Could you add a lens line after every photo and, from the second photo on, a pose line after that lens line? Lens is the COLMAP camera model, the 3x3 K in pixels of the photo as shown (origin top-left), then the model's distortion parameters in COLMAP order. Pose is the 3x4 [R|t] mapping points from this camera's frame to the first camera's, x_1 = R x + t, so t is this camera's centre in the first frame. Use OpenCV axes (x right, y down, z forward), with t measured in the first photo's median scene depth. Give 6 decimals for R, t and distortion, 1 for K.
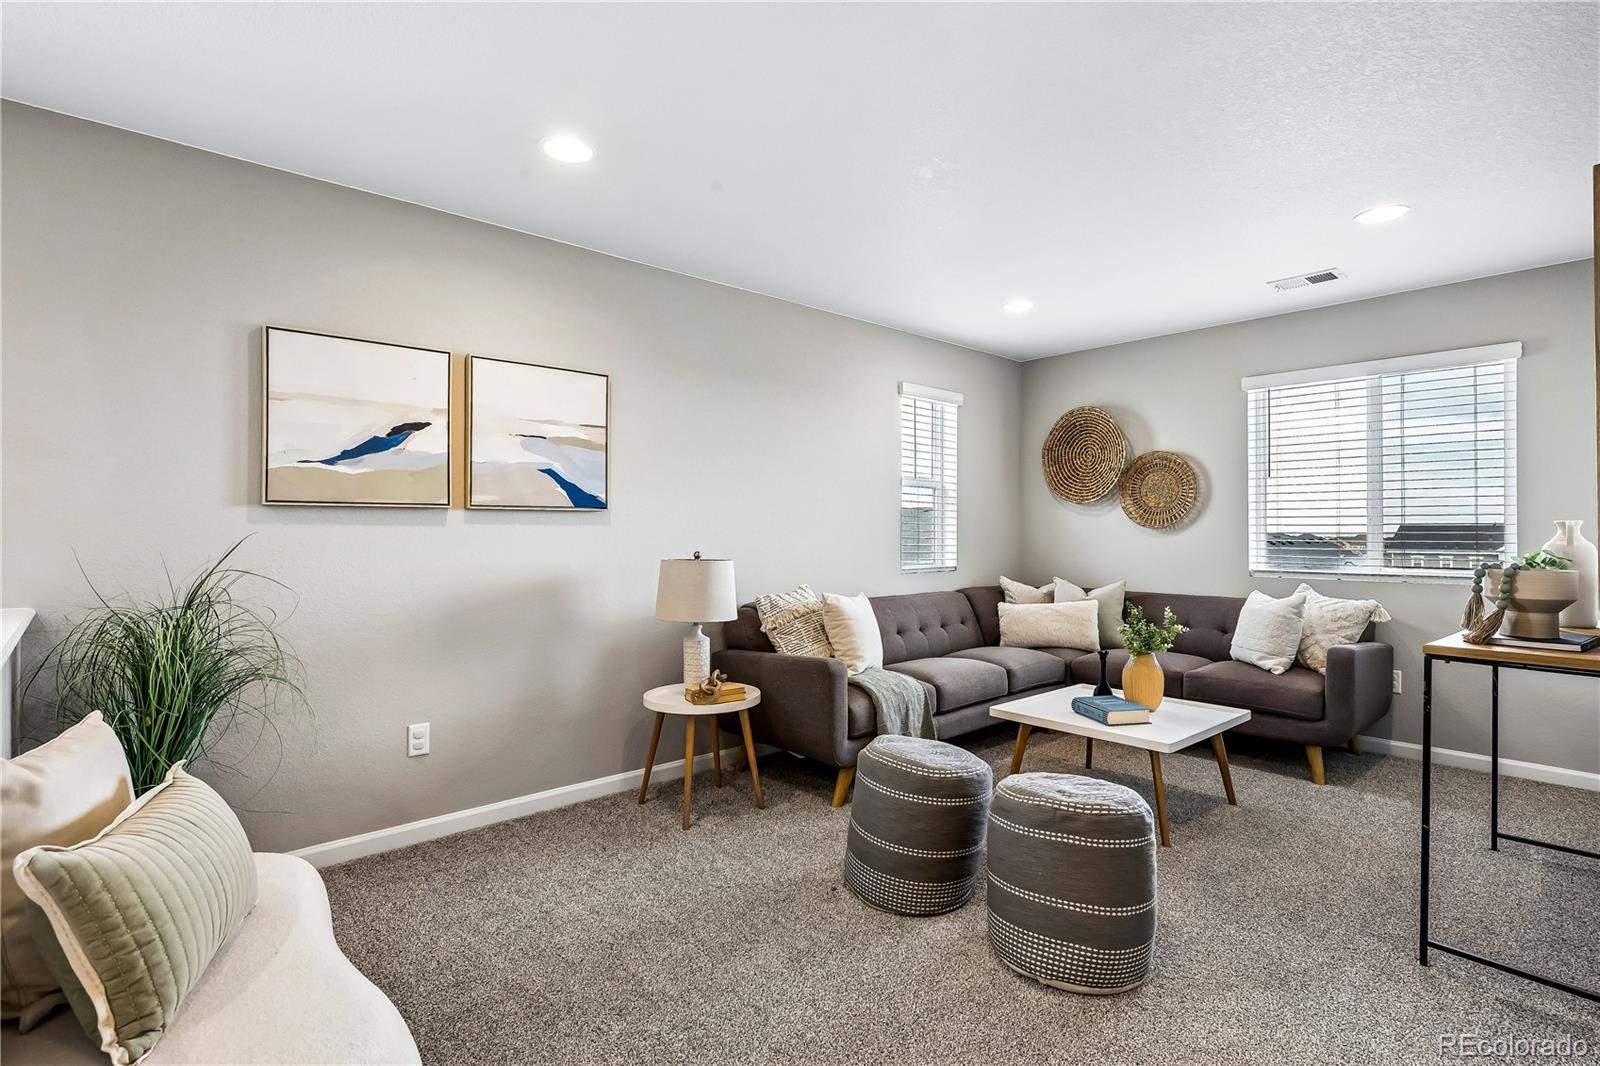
lens RADIAL K [[780.9, 0, 800.0], [0, 780.9, 533.0], [0, 0, 1]] dist [0.000729, 0.000047]
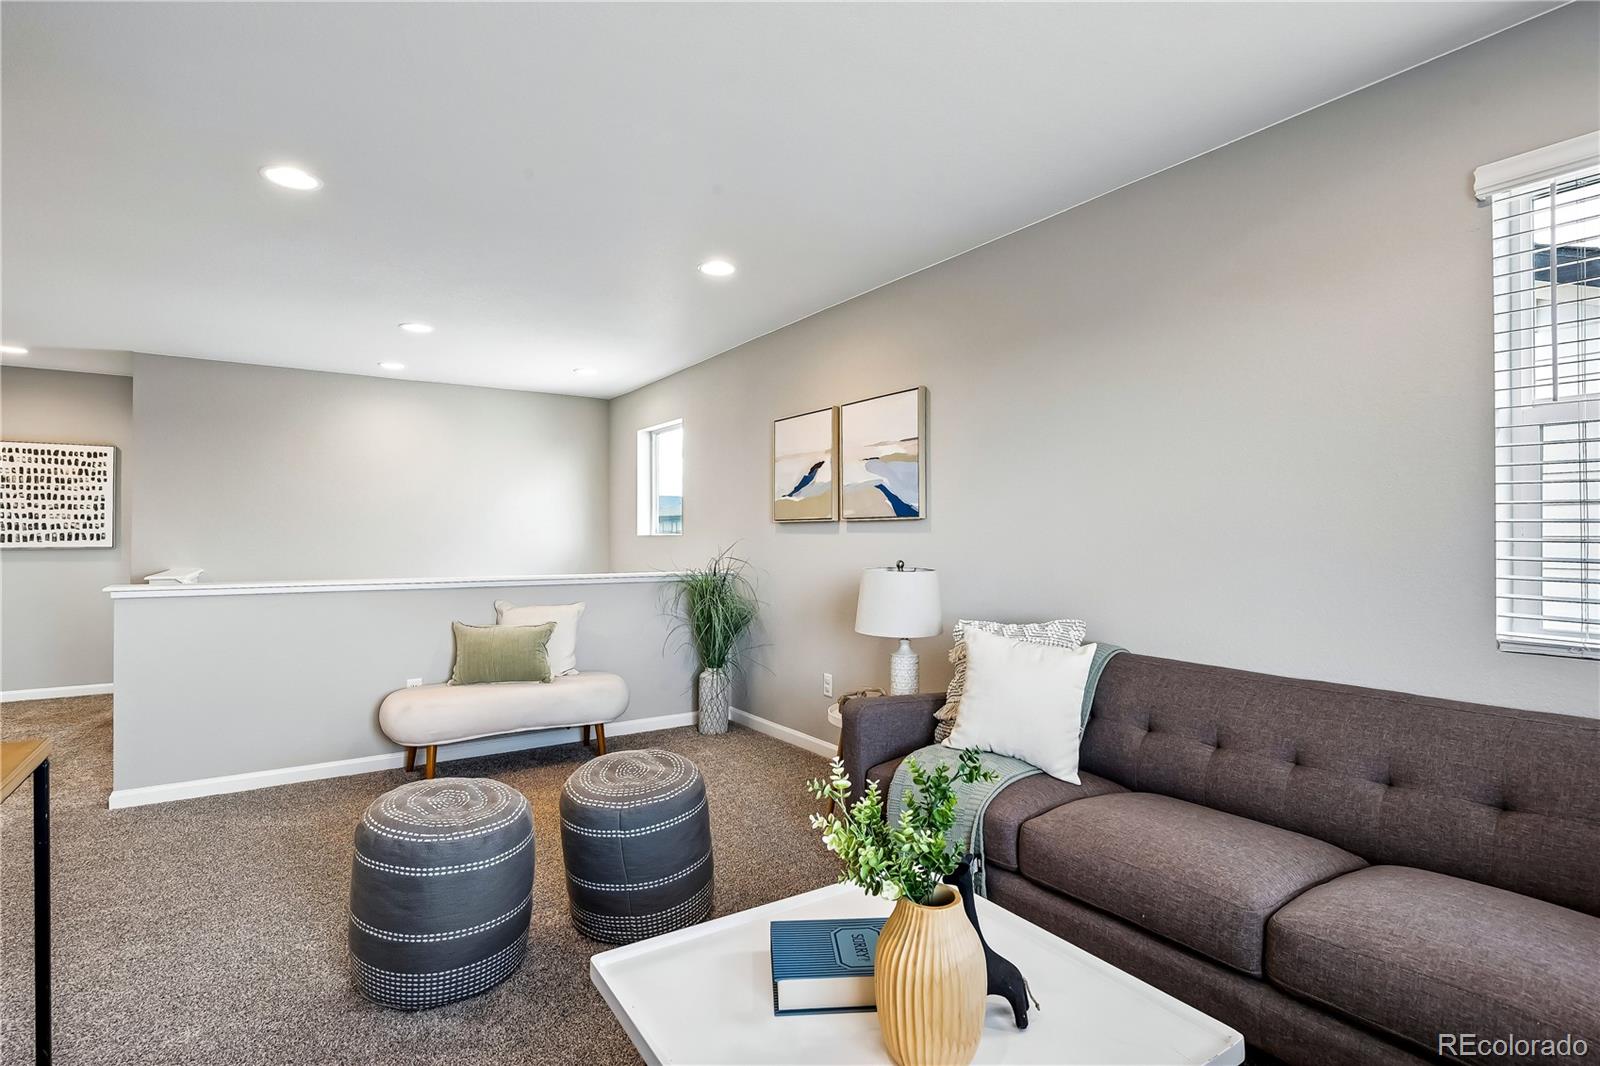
lens RADIAL K [[780.9, 0, 800.0], [0, 780.9, 533.0], [0, 0, 1]] dist [0.000729, 0.000047]
pose [[-0.133093, -0.002096, -0.991101, 0.807668], [-0.006406, 0.999979, -0.001254, -0.007668], [0.991083, 0.006182, -0.133104, 0.994667]]
